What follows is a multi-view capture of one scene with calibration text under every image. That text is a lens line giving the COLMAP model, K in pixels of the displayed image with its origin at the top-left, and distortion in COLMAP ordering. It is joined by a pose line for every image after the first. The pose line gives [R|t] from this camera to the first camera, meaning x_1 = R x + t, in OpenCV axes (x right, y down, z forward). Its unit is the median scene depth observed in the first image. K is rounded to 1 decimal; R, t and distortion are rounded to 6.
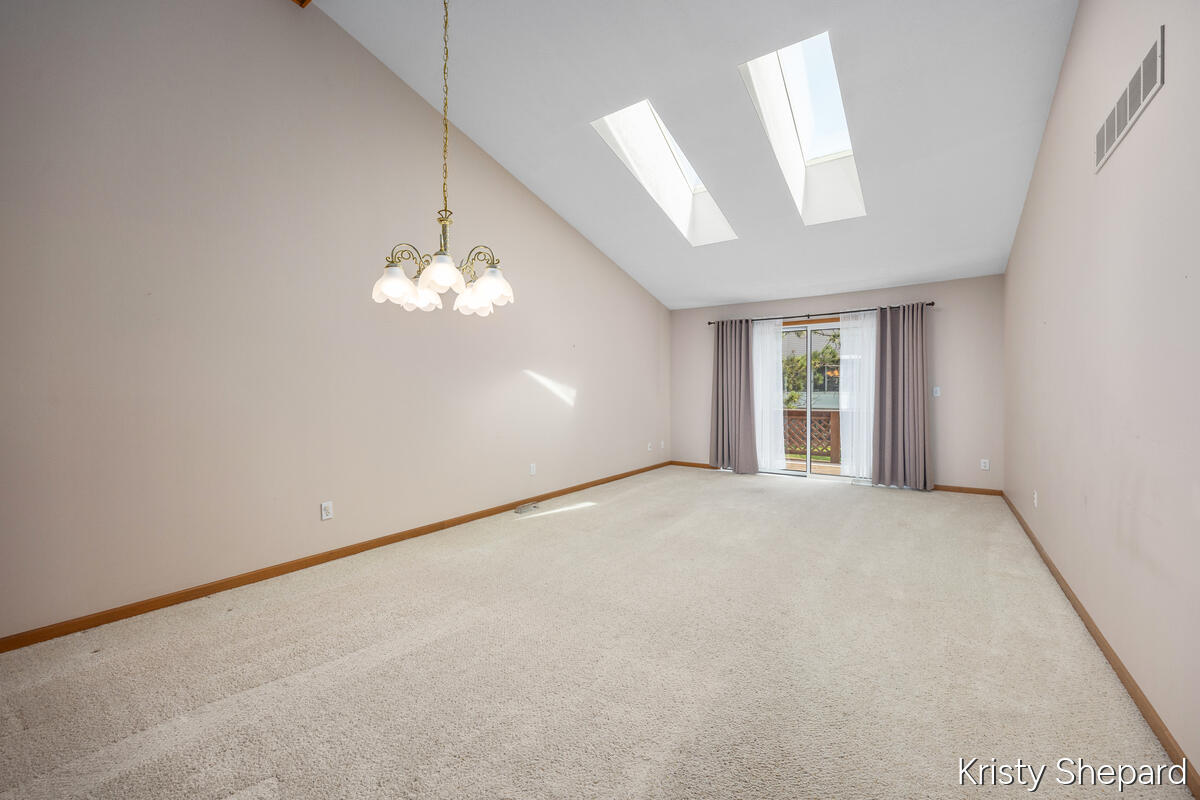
lens RADIAL K [[481.7, 0, 605.5], [0, 481.7, 398.3], [0, 0, 1]] dist [-0.006958, 0.000560]
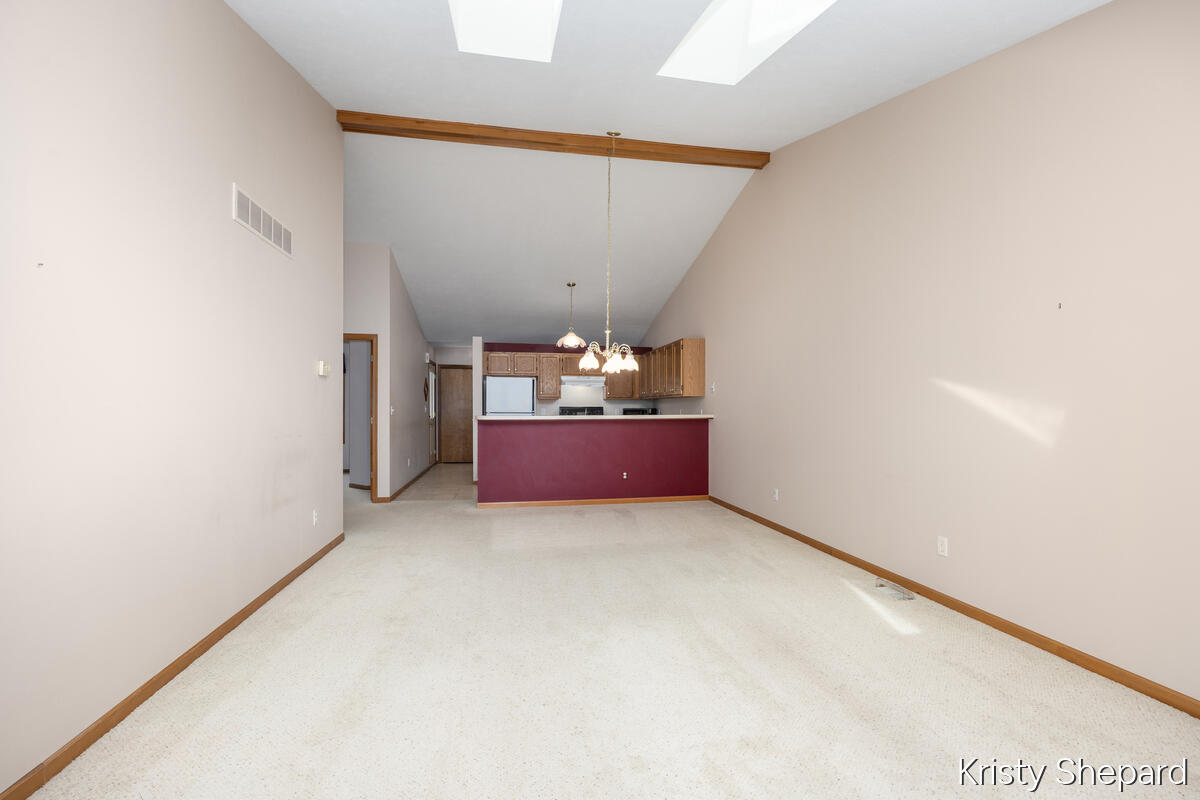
lens RADIAL K [[536.3, 0, 602.4], [0, 536.3, 407.2], [0, 0, 1]] dist [0.000269, -0.000052]
pose [[-0.715515, 0.000841, -0.698596, 0.517274], [-0.007963, 0.999924, 0.009360, -0.020755], [0.698552, 0.012260, -0.715455, 1.023851]]
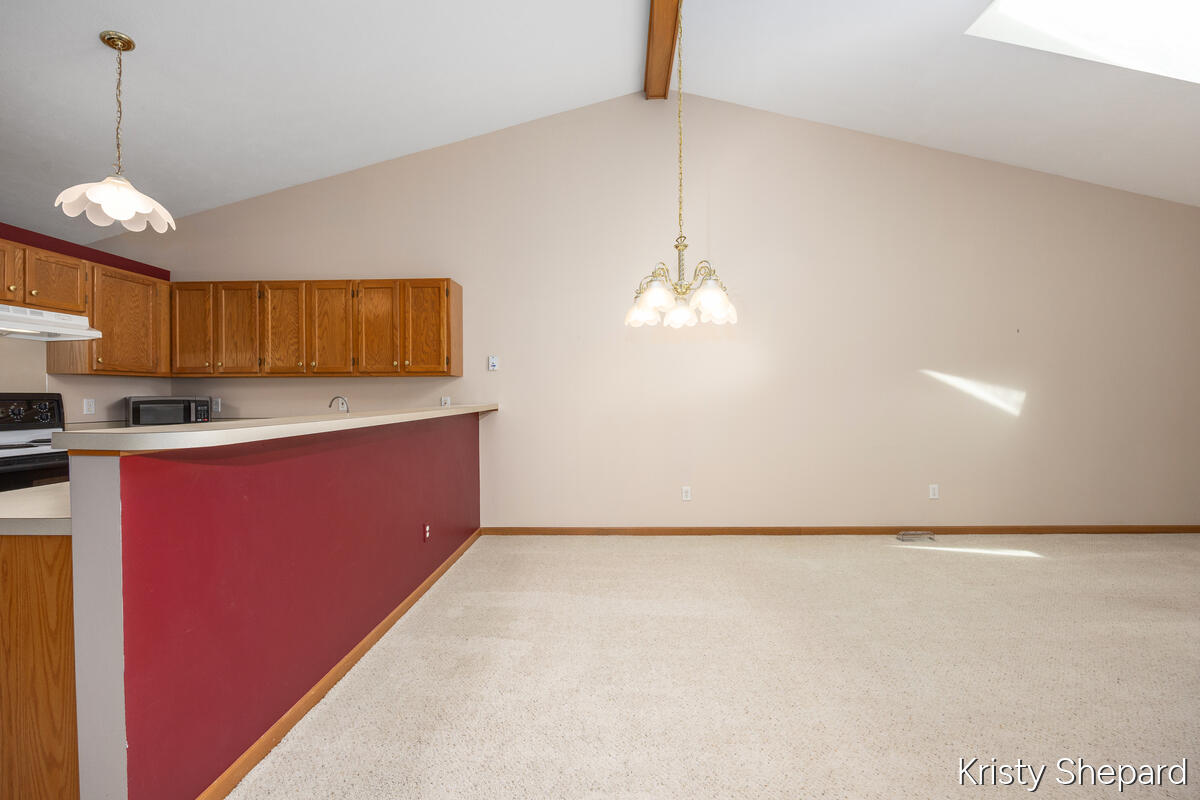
lens RADIAL K [[481.7, 0, 605.2], [0, 481.7, 401.1], [0, 0, 1]] dist [-0.006958, 0.000560]
pose [[0.536196, 0.002763, -0.844089, 0.199969], [-0.005873, 0.999983, -0.000458, -0.001061], [0.844073, 0.005203, 0.536203, 0.090955]]
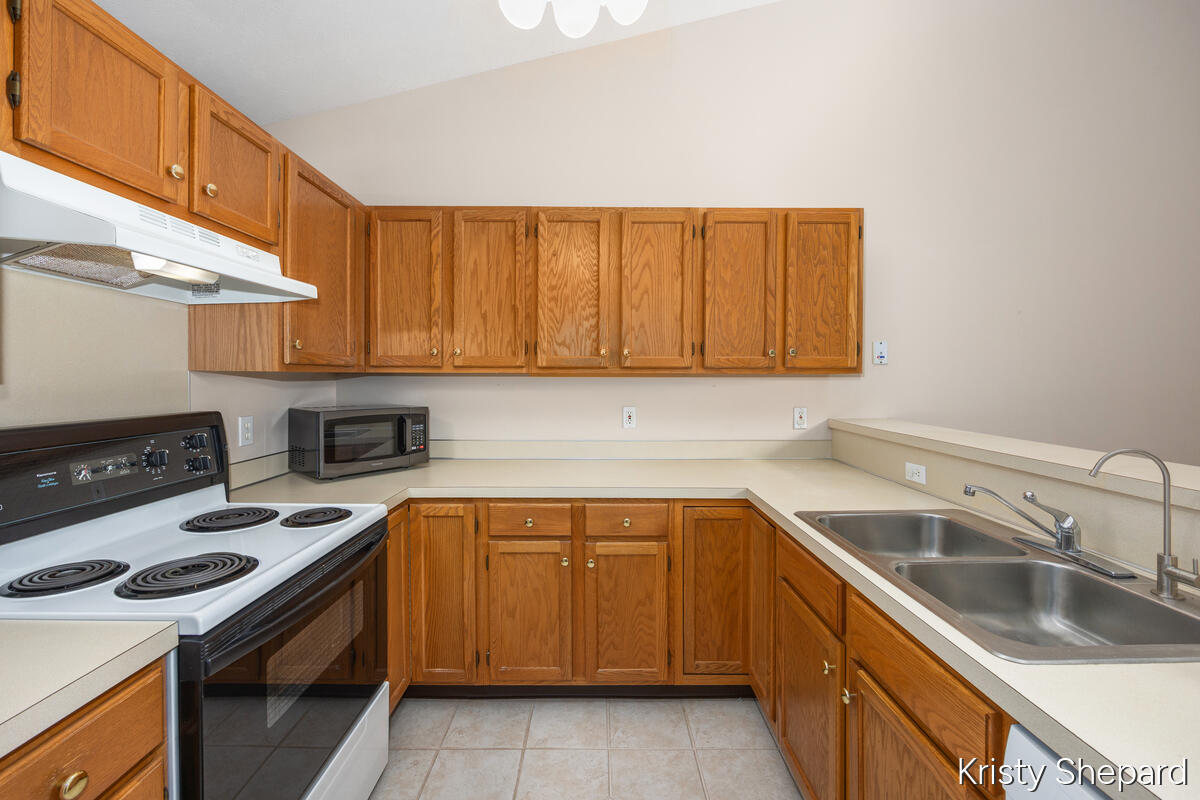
lens RADIAL K [[481.7, 0, 598.0], [0, 481.7, 383.7], [0, 0, 1]] dist [-0.006958, 0.000560]
pose [[0.565105, 0.006329, -0.824995, -0.279532], [-0.010965, 0.999940, 0.000160, -0.025621], [0.824946, 0.008956, 0.565140, -0.131333]]
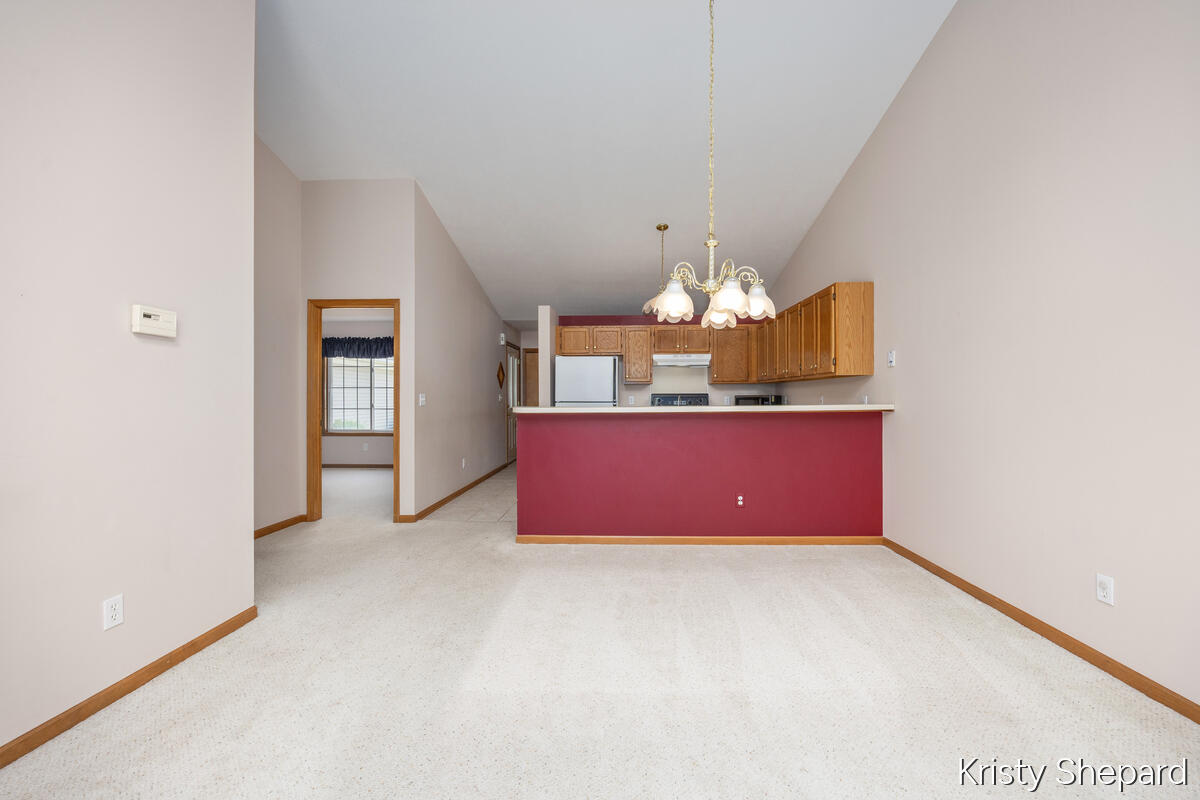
lens RADIAL K [[481.7, 0, 609.3], [0, 481.7, 398.0], [0, 0, 1]] dist [-0.006958, 0.000560]
pose [[-0.843357, 0.004408, -0.537335, 0.172770], [-0.002869, 0.999915, 0.012707, -0.011137], [0.537345, 0.012258, -0.843273, 0.681470]]
